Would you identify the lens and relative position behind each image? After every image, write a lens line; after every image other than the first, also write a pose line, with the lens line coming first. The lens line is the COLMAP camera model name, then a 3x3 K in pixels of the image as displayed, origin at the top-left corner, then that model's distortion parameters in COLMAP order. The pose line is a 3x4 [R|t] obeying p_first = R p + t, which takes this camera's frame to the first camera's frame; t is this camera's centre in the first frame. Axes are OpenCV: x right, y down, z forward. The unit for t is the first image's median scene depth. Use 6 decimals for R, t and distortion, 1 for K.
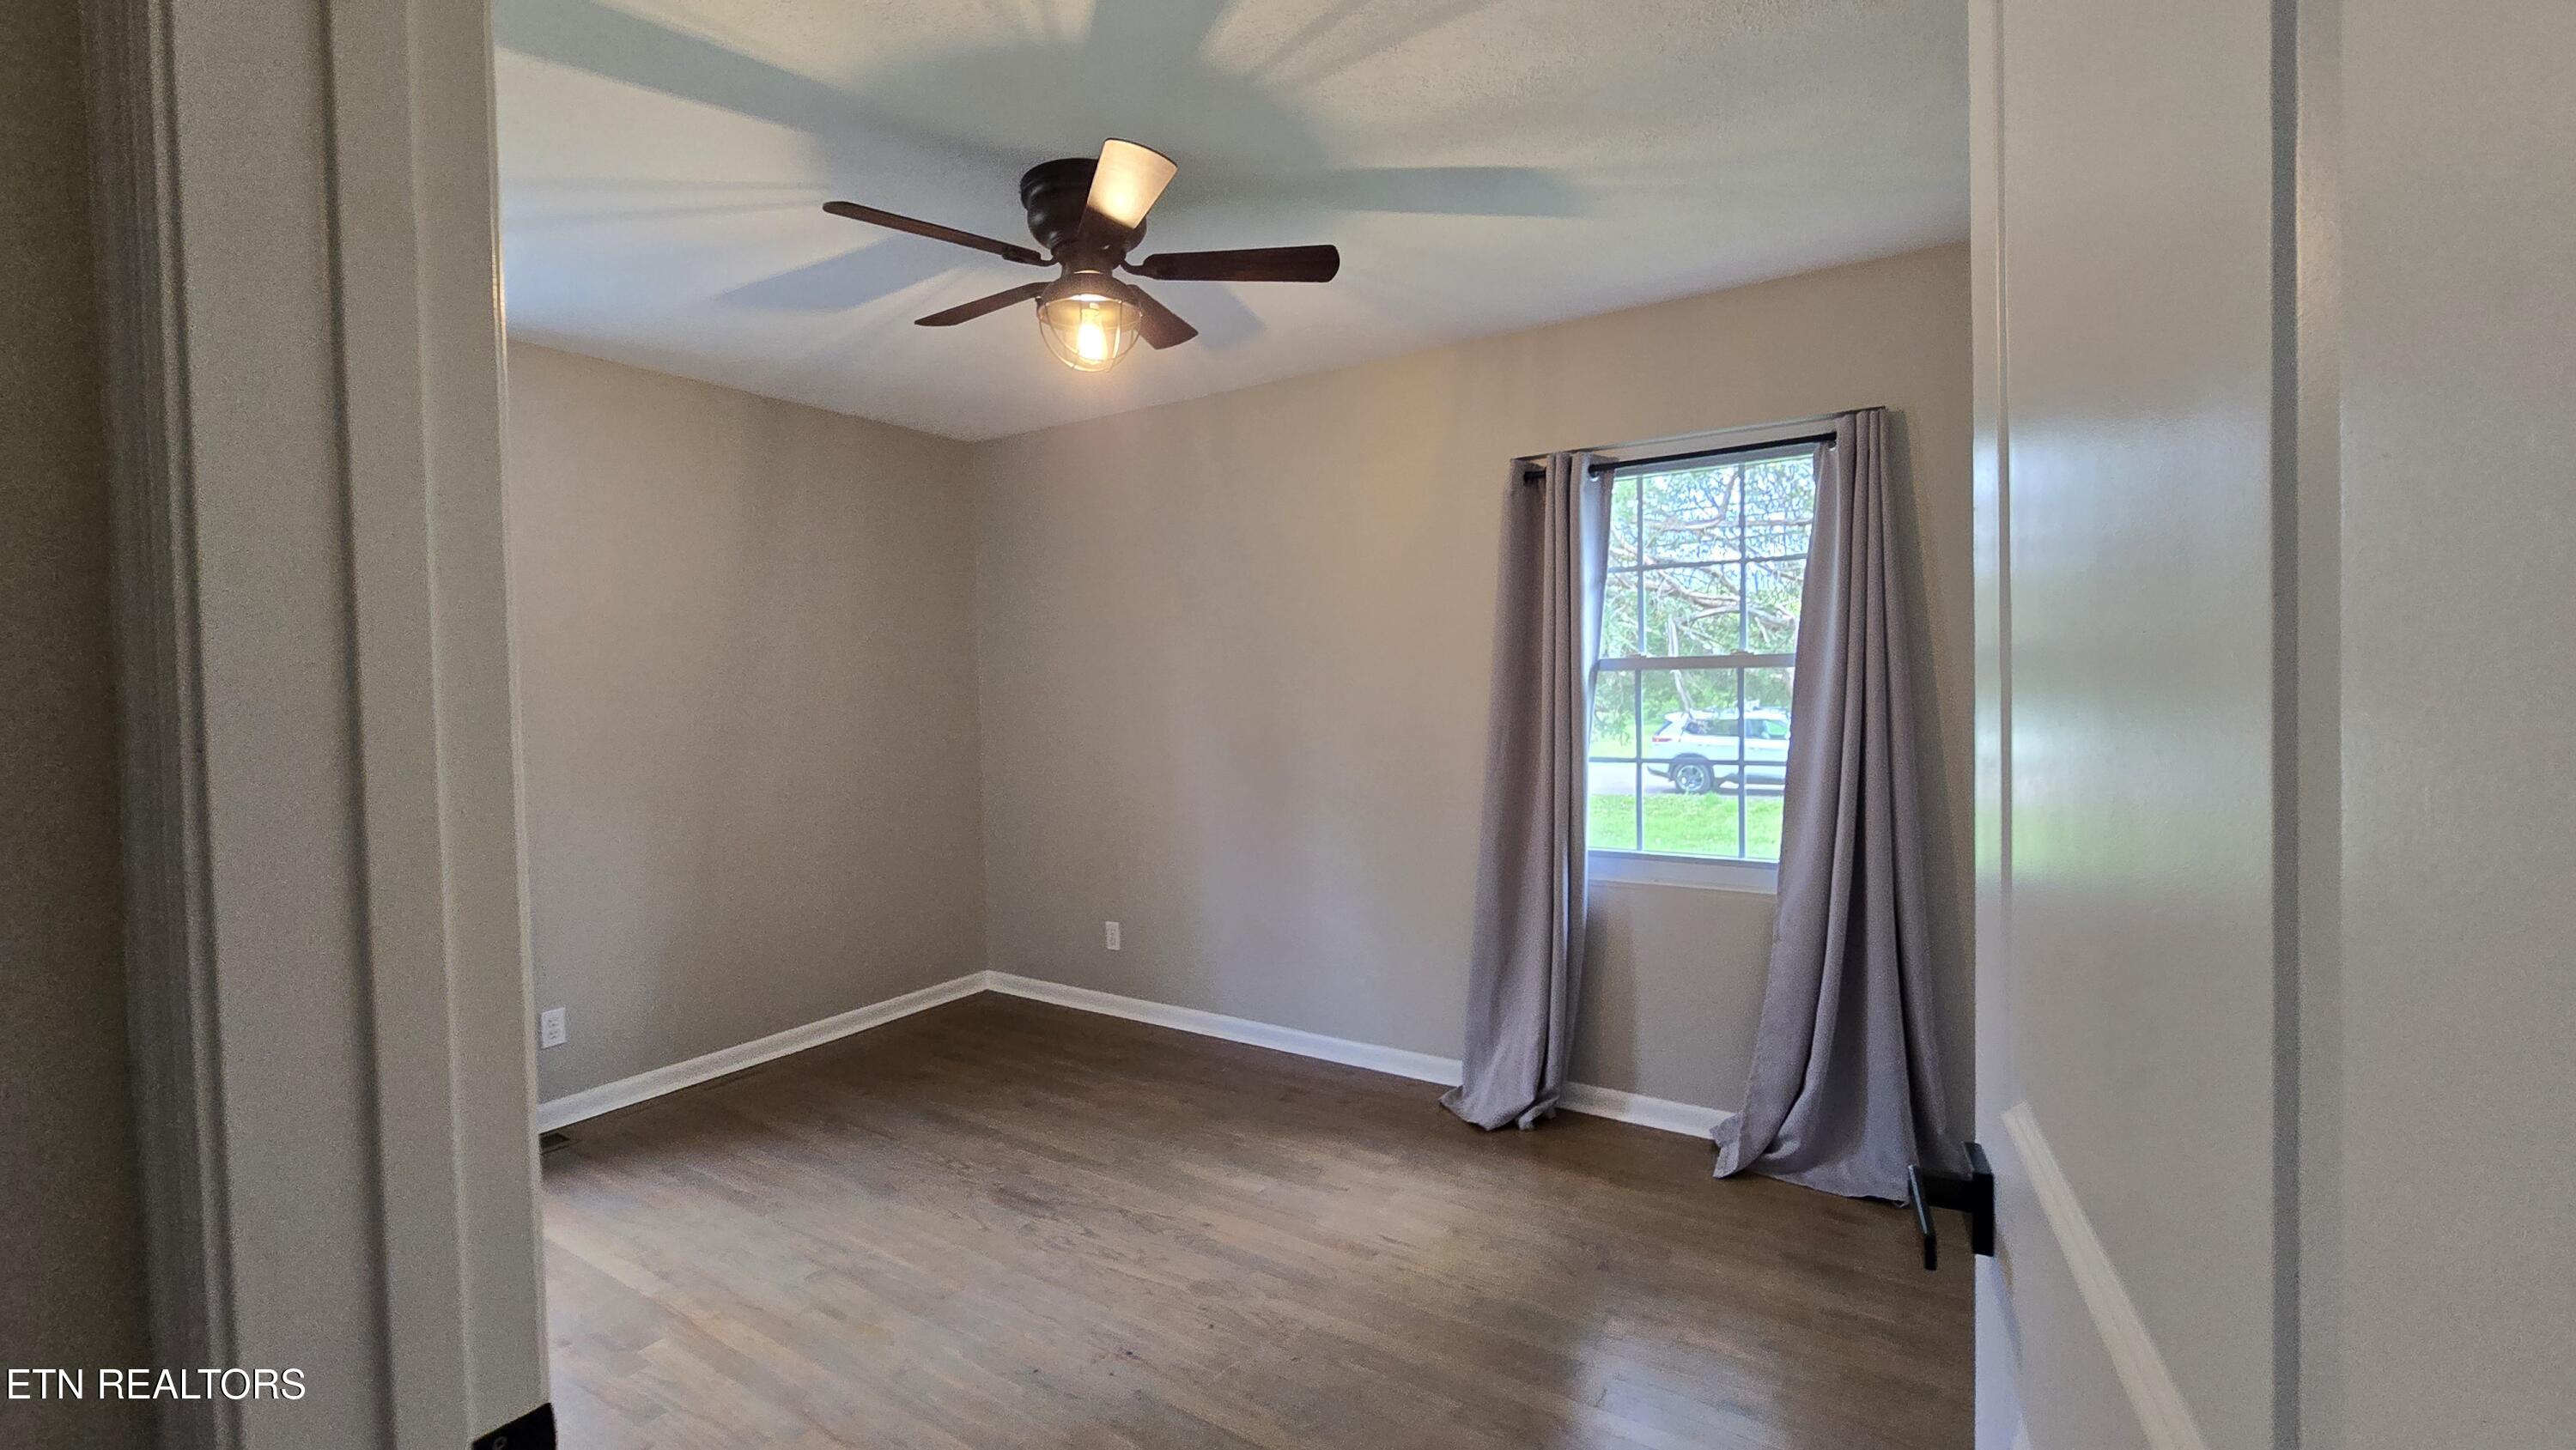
lens RADIAL K [[1053.8, 0, 1295.0], [0, 1053.8, 721.5], [0, 0, 1]] dist [-0.010650, -0.000186]
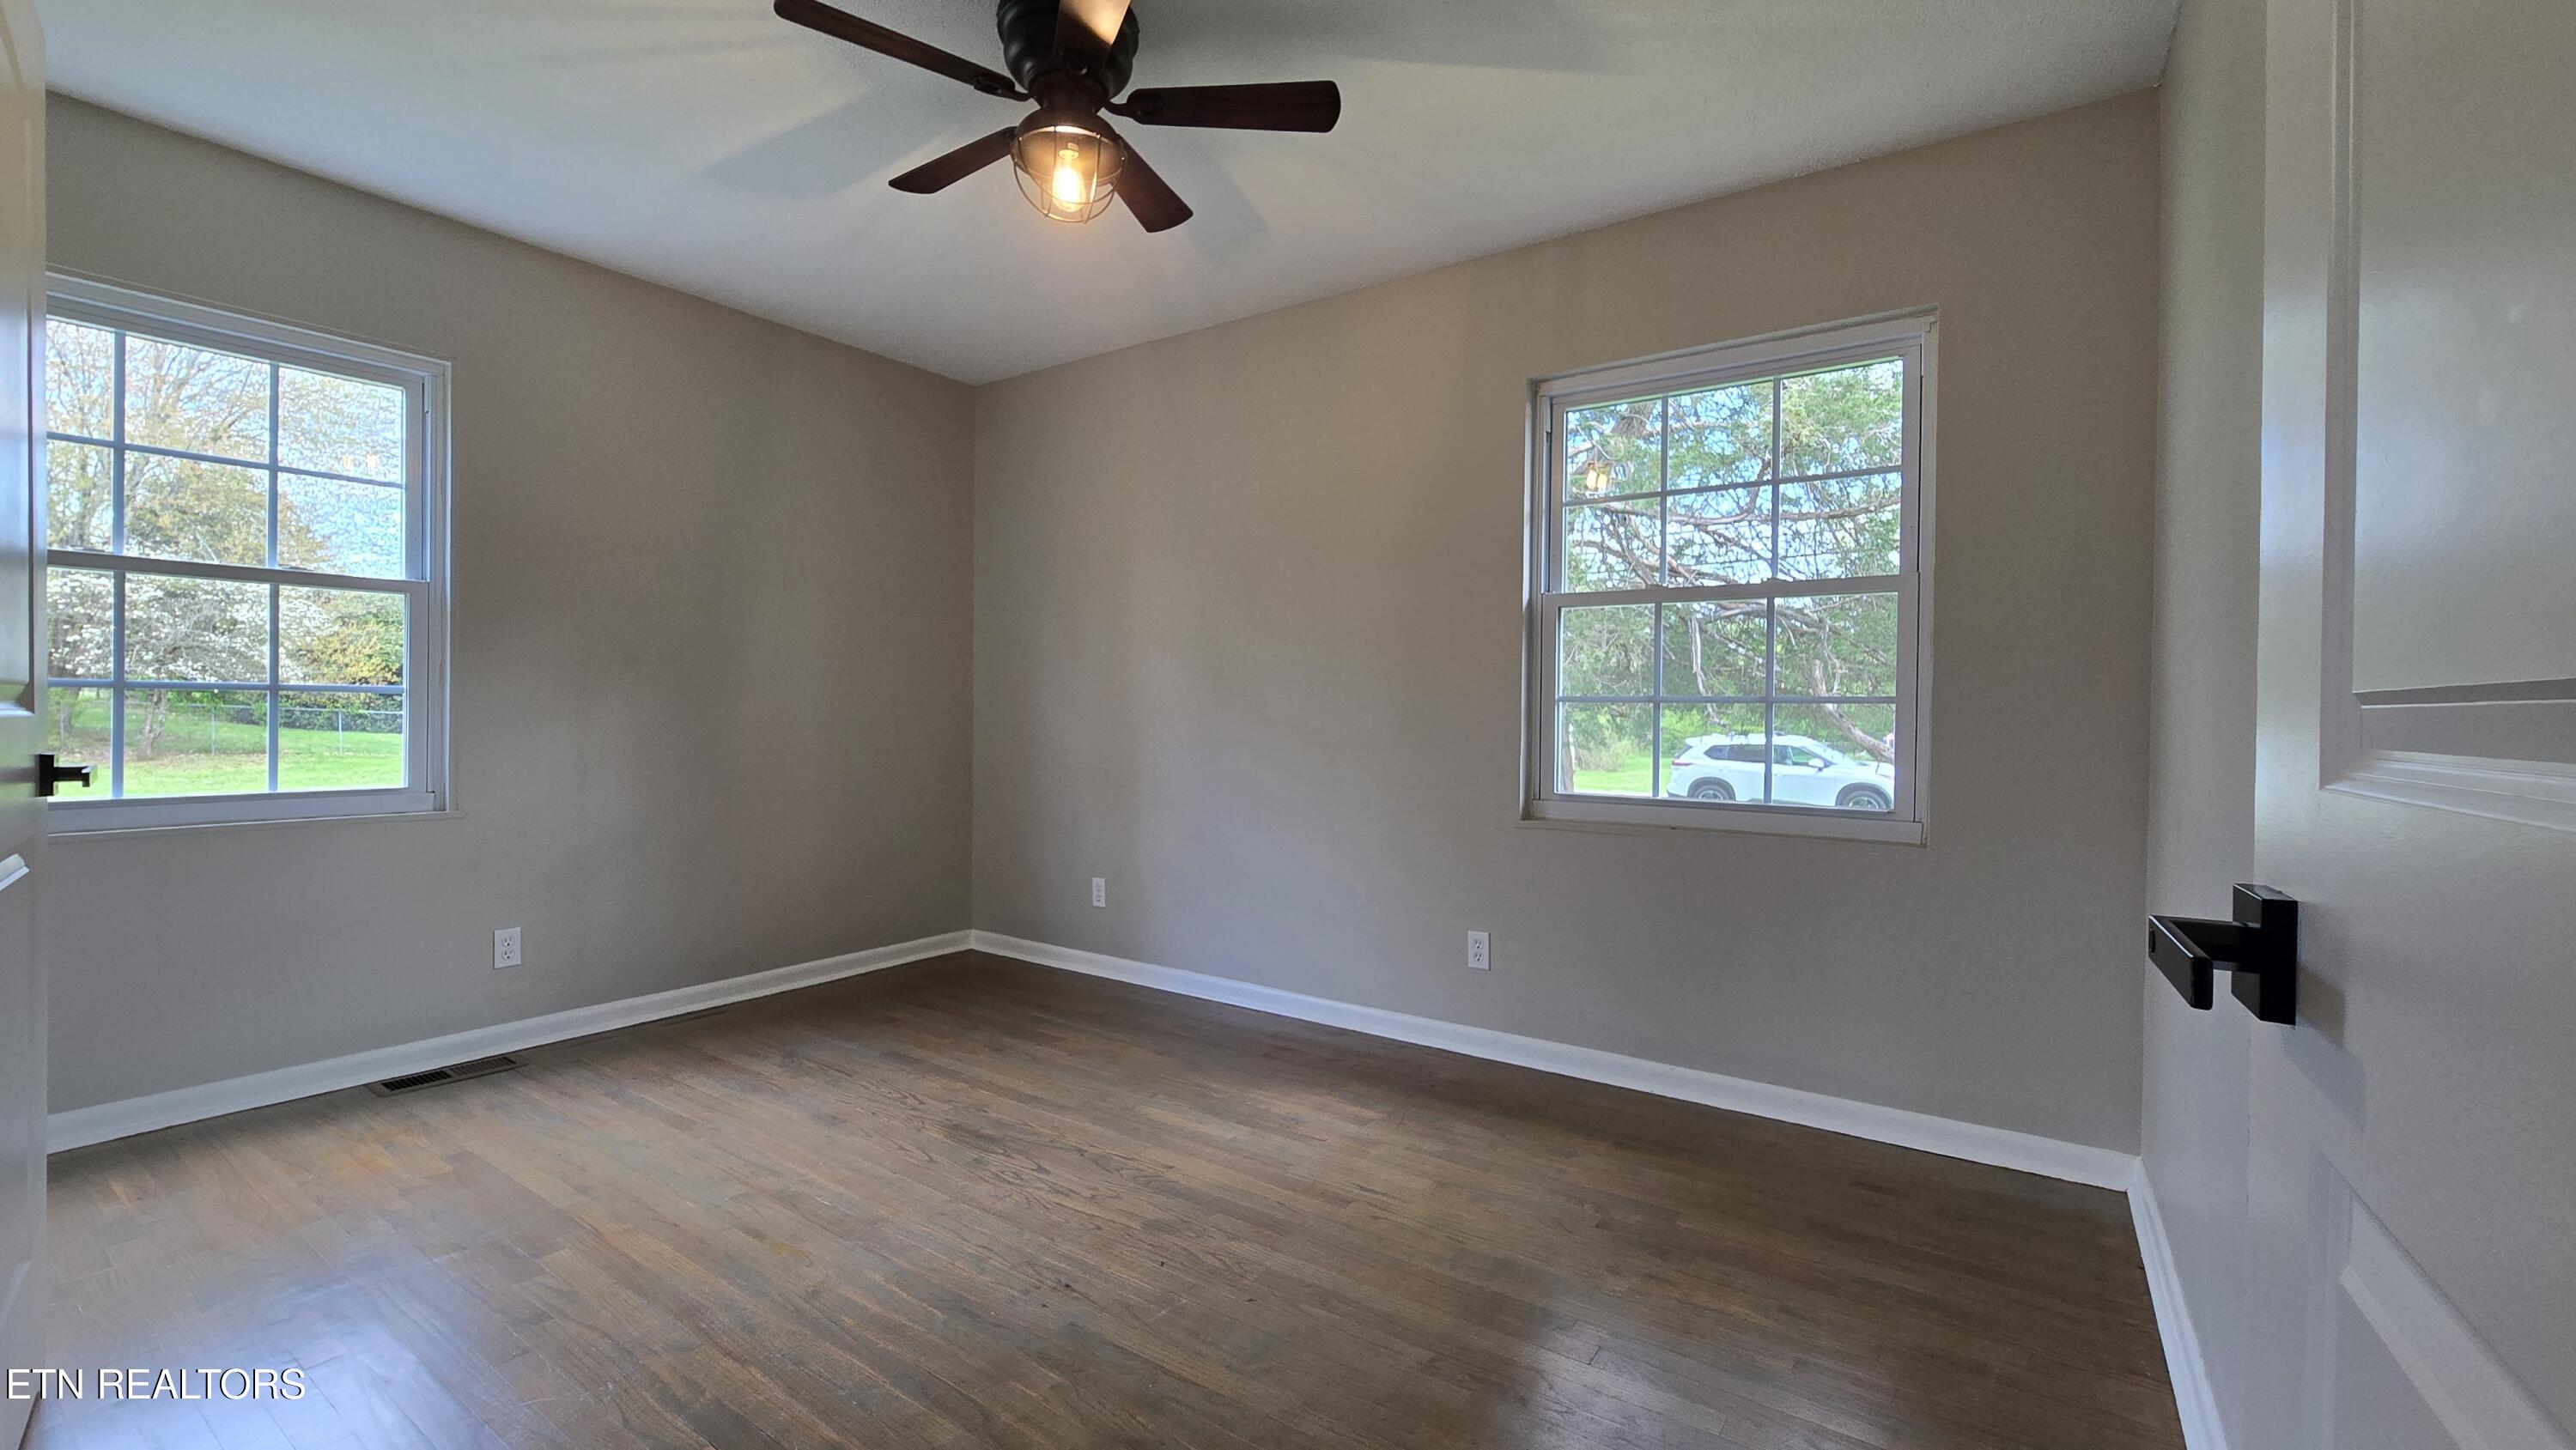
lens RADIAL K [[1048.0, 0, 1278.3], [0, 1048.0, 721.5], [0, 0, 1]] dist [-0.008356, 0.000177]
pose [[0.998910, 0.028518, -0.036958, 0.037408], [-0.029340, 0.999330, -0.021883, 0.116687], [0.036309, 0.022944, 0.999077, 0.088024]]
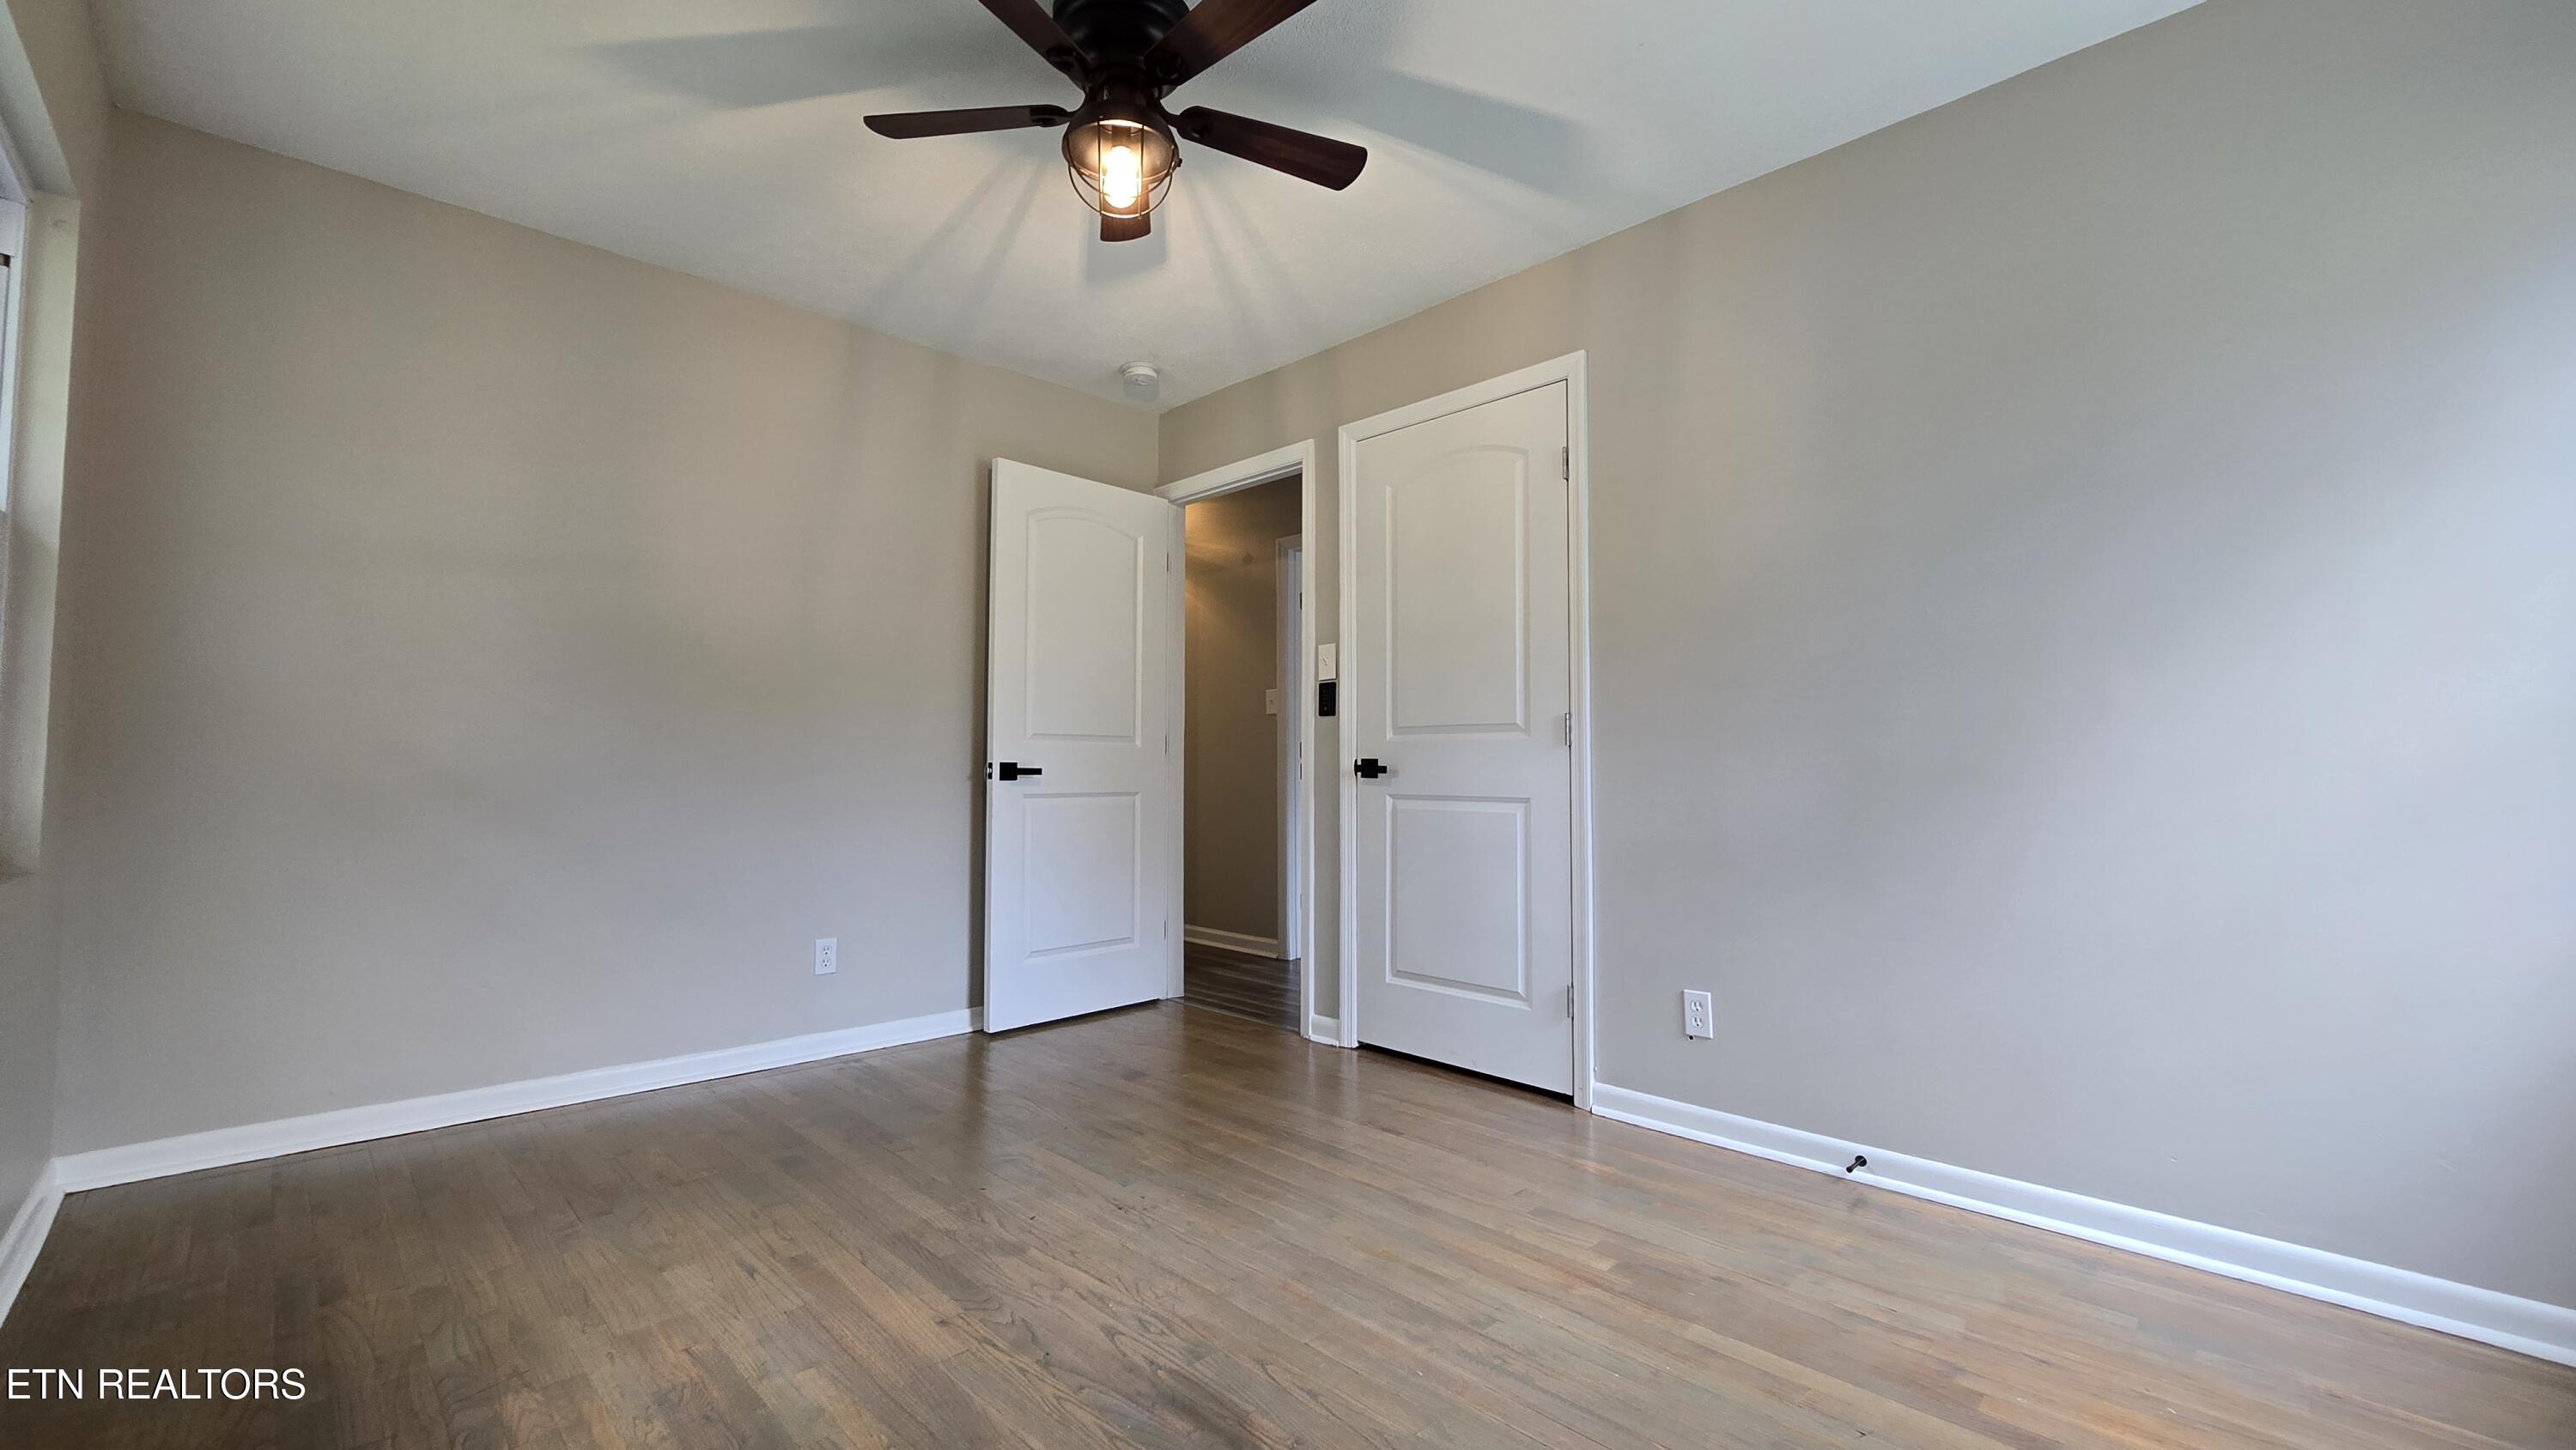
lens RADIAL K [[1048.0, 0, 1278.3], [0, 1048.0, 721.5], [0, 0, 1]] dist [-0.008356, 0.000177]
pose [[-0.972605, 0.025630, 0.231048, -0.497898], [0.021937, 0.999587, -0.018540, 0.121249], [-0.231428, -0.012963, -0.972766, 1.750329]]
